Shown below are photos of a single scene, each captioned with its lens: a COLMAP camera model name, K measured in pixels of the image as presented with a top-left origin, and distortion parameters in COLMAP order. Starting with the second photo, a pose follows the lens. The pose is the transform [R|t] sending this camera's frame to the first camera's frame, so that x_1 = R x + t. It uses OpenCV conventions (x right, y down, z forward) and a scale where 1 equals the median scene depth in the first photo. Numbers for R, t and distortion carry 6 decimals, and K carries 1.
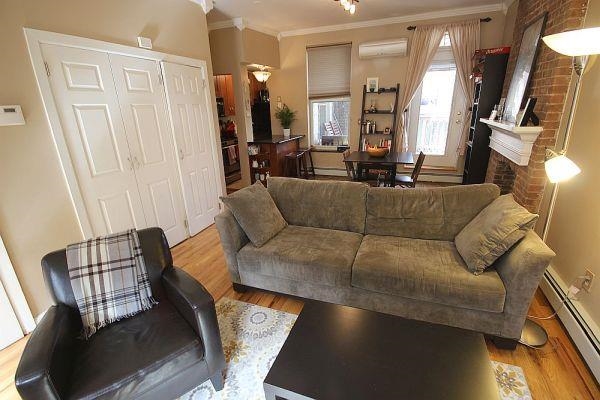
lens RADIAL K [[277.6, 0, 307.9], [0, 277.6, 201.5], [0, 0, 1]] dist [-0.000036, -0.000176]
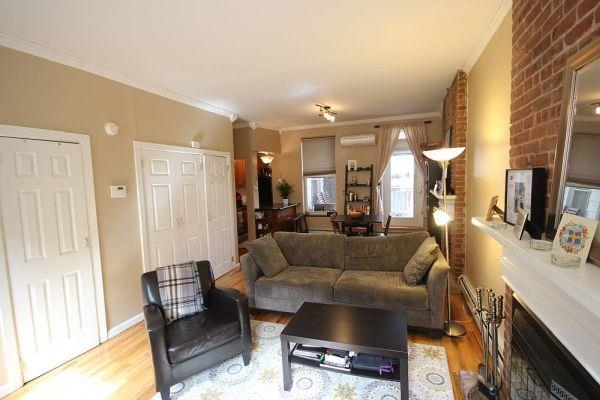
lens RADIAL K [[277.6, 0, 307.9], [0, 277.6, 201.5], [0, 0, 1]] dist [-0.000036, -0.000176]
pose [[0.999764, -0.009813, 0.019406, -0.003975], [0.014242, 0.969844, -0.243310, 0.116775], [-0.016433, 0.243528, 0.969755, -0.430613]]
